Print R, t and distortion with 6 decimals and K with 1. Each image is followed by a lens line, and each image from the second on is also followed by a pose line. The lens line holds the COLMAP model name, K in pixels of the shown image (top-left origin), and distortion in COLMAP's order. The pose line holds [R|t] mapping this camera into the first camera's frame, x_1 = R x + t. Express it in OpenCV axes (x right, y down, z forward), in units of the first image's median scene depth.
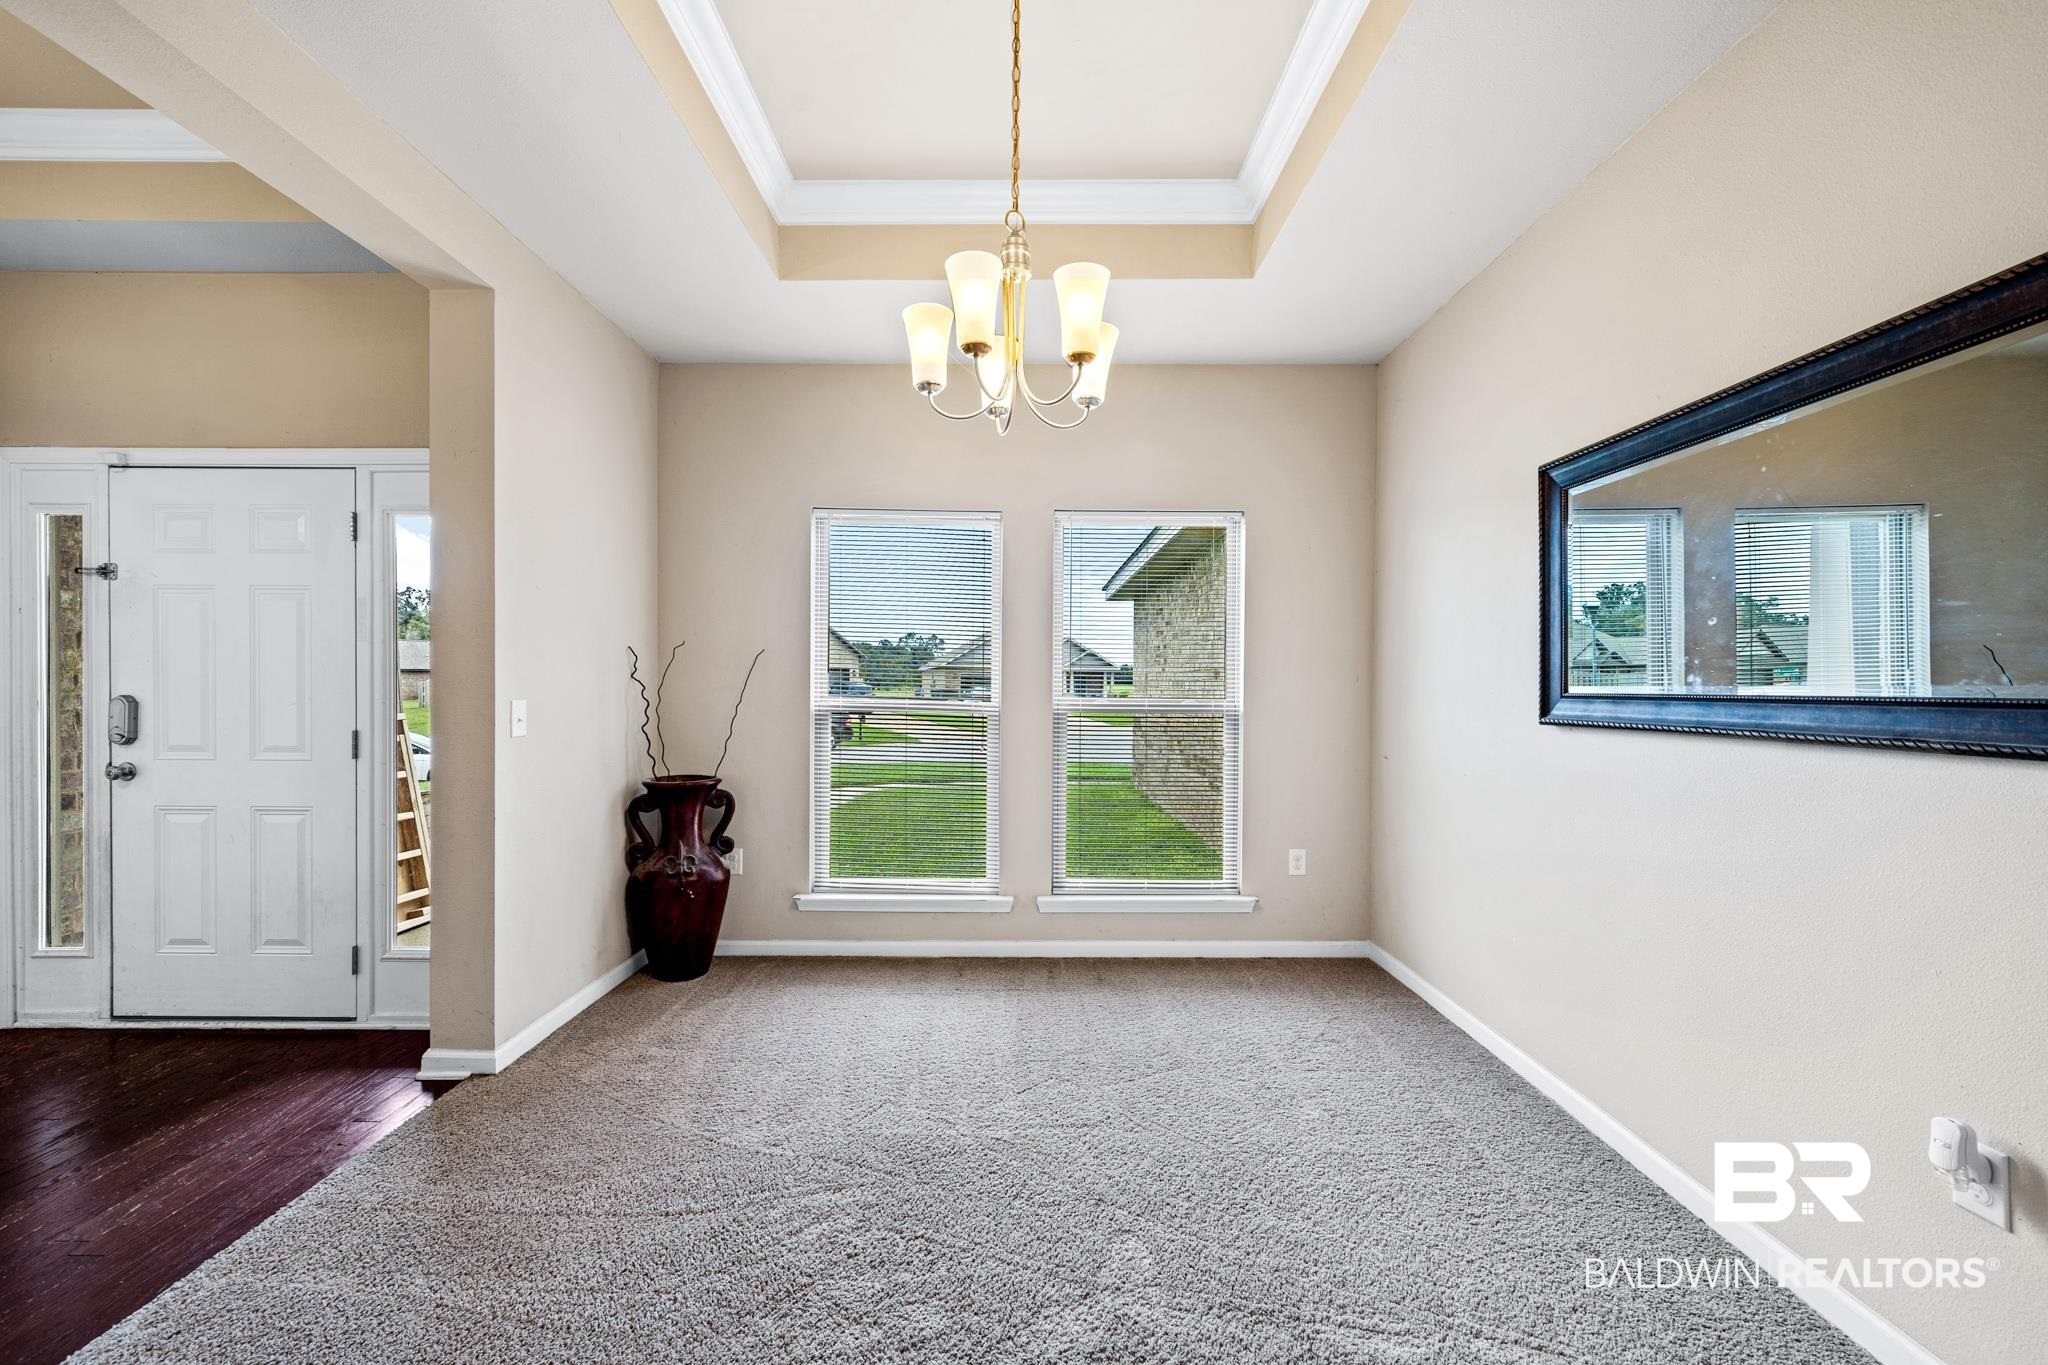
lens RADIAL K [[804.6, 0, 1021.2], [0, 804.6, 681.1], [0, 0, 1]] dist [0.002081, -0.000380]
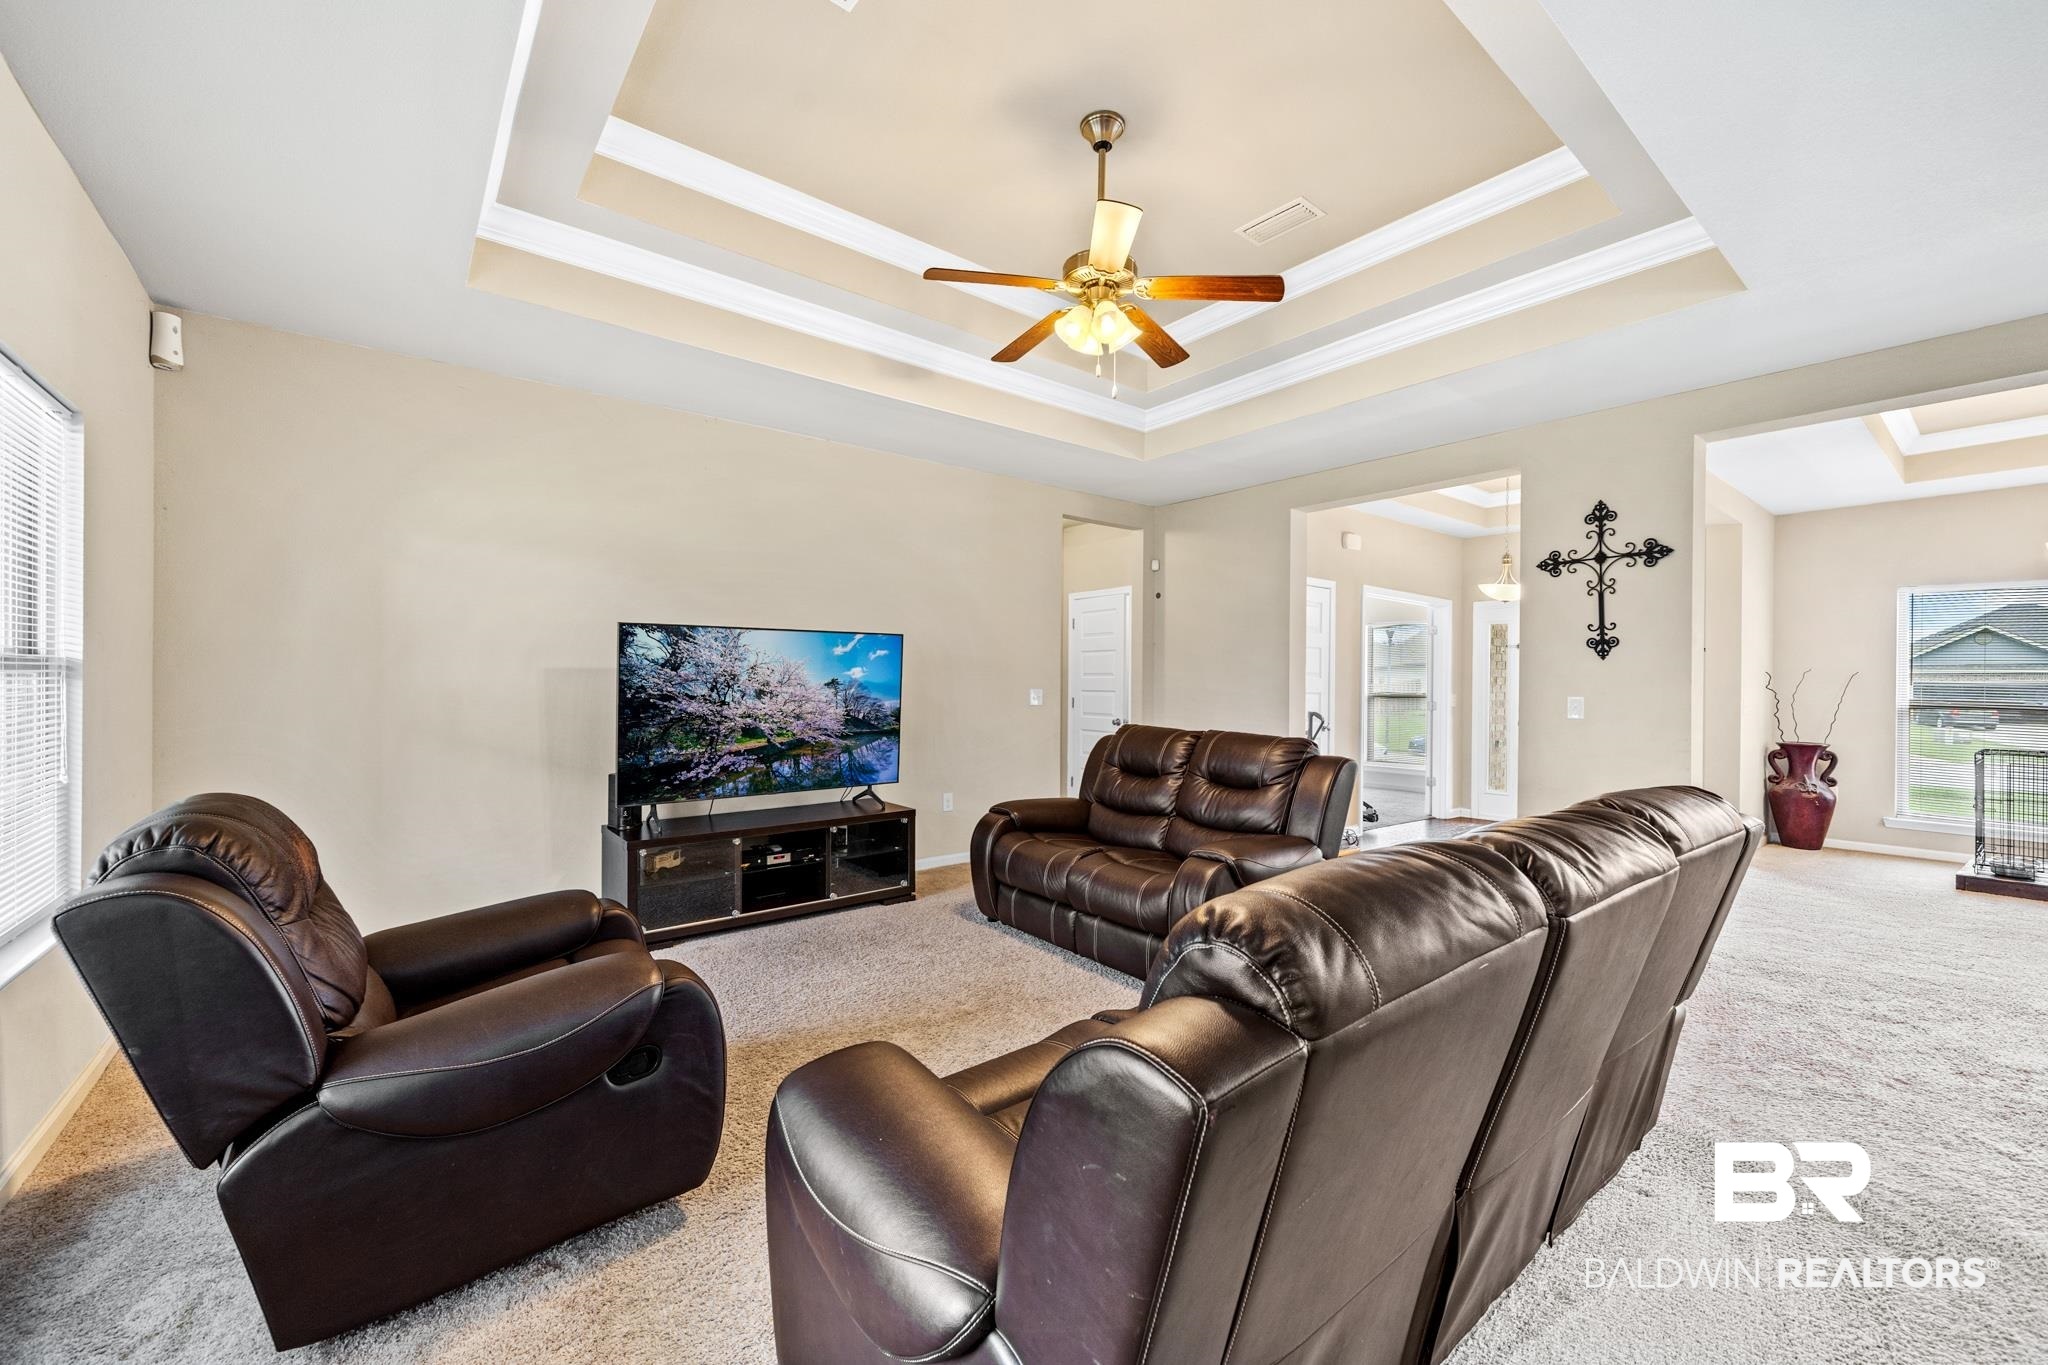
lens RADIAL K [[804.6, 0, 1028.4], [0, 804.6, 686.8], [0, 0, 1]] dist [0.002081, -0.000380]
pose [[0.624922, 0.005044, -0.780671, -0.100952], [-0.006406, 0.999979, 0.001333, 0.000297], [0.780661, 0.004168, 0.624940, -1.835551]]
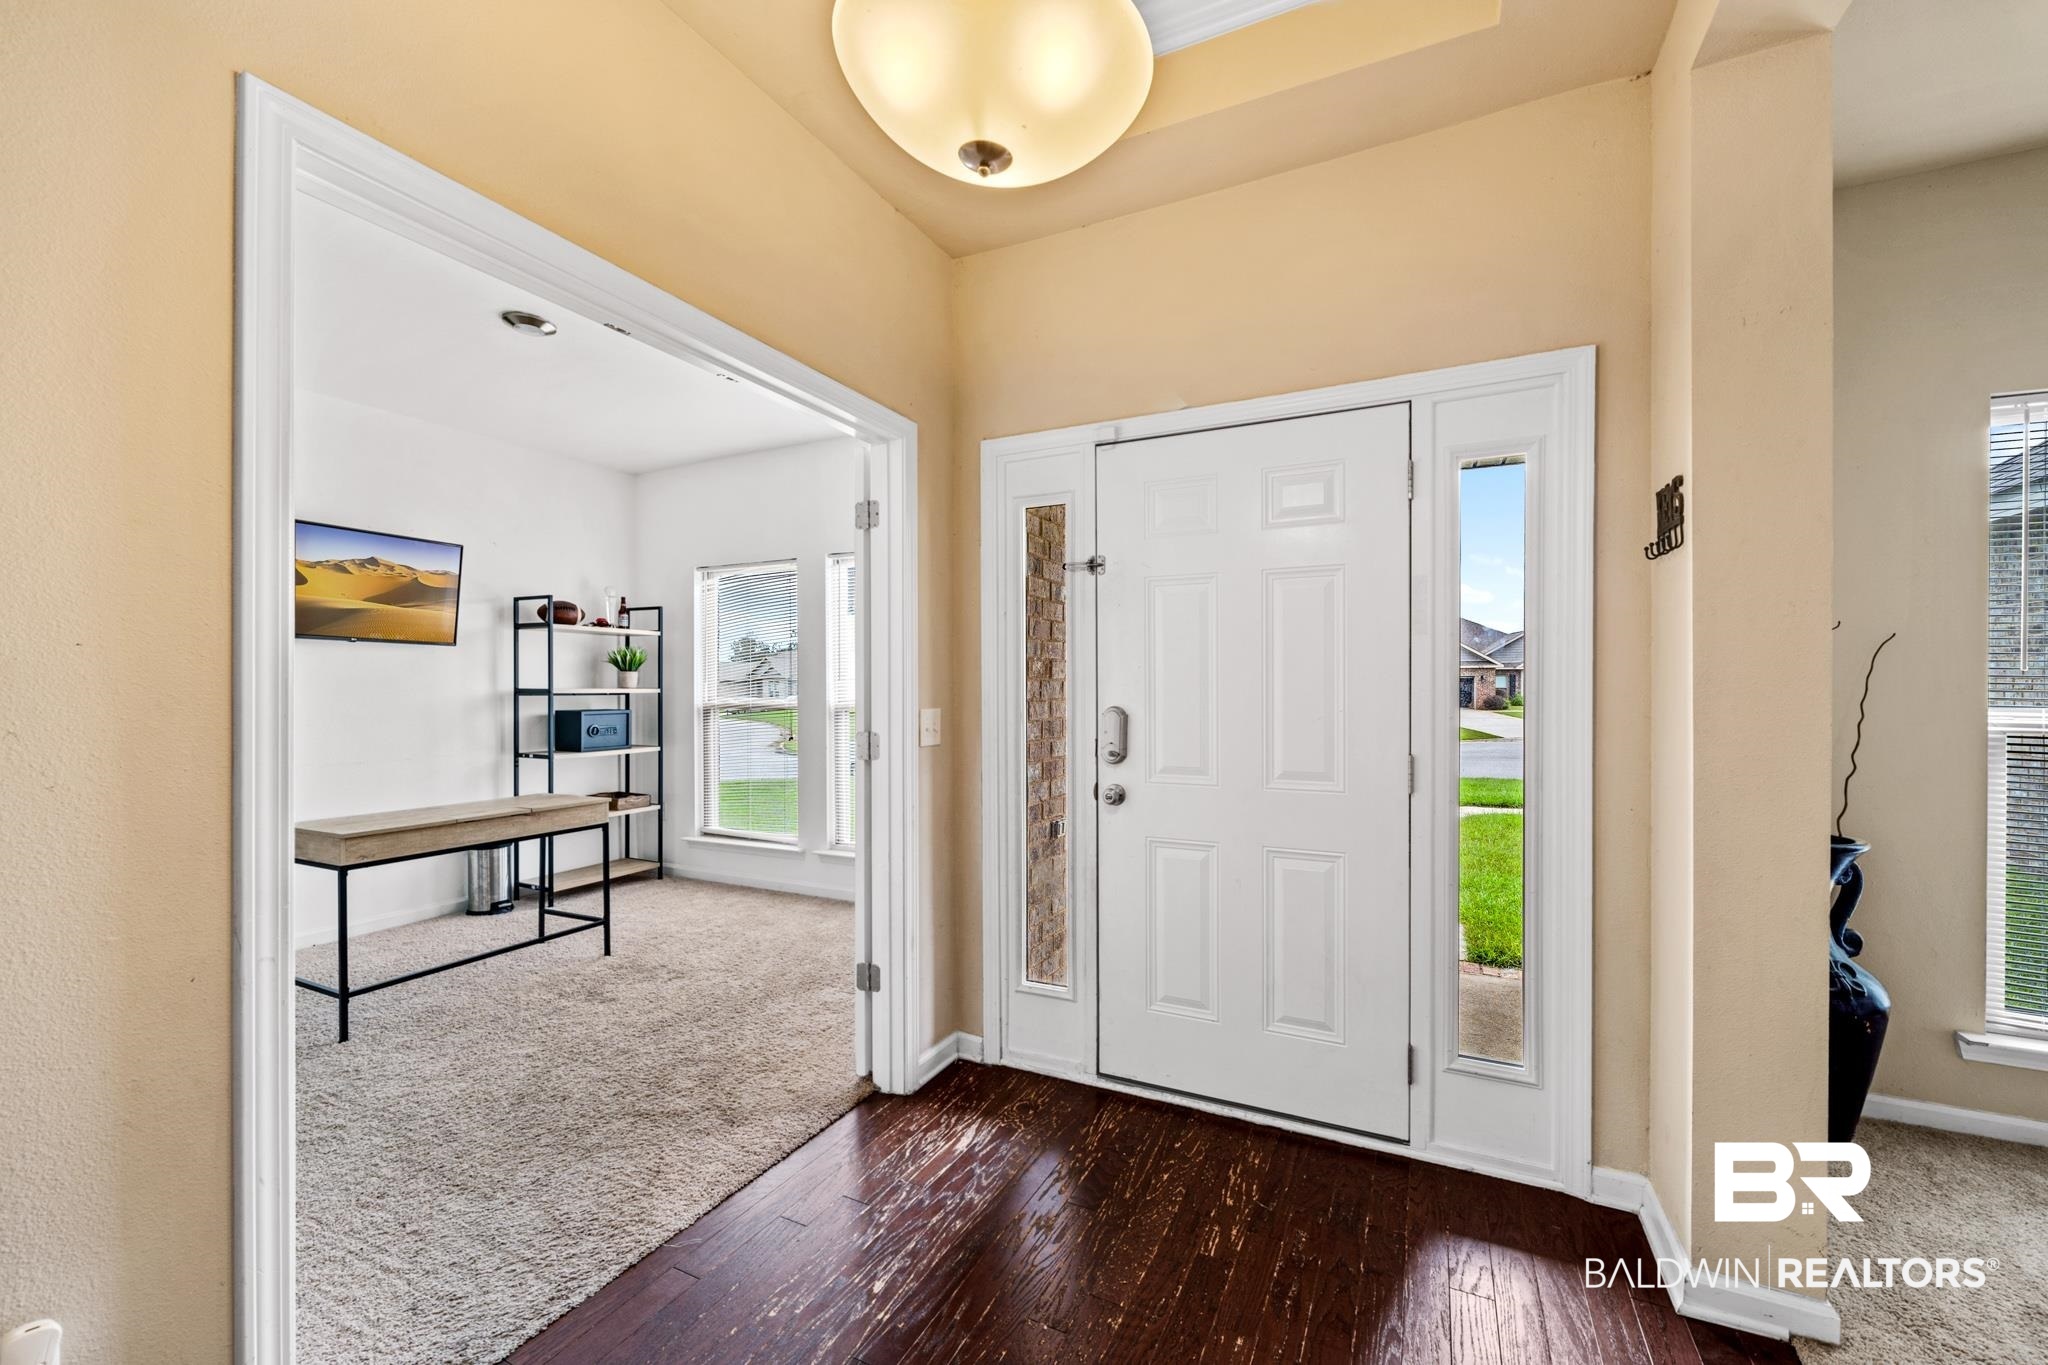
lens RADIAL K [[804.6, 0, 1028.2], [0, 804.6, 690.4], [0, 0, 1]] dist [0.002081, -0.000380]
pose [[0.903010, -0.005398, -0.429585, -0.820588], [0.004622, 0.999985, -0.002850, 0.002435], [0.429594, 0.000588, 0.903022, 0.178330]]
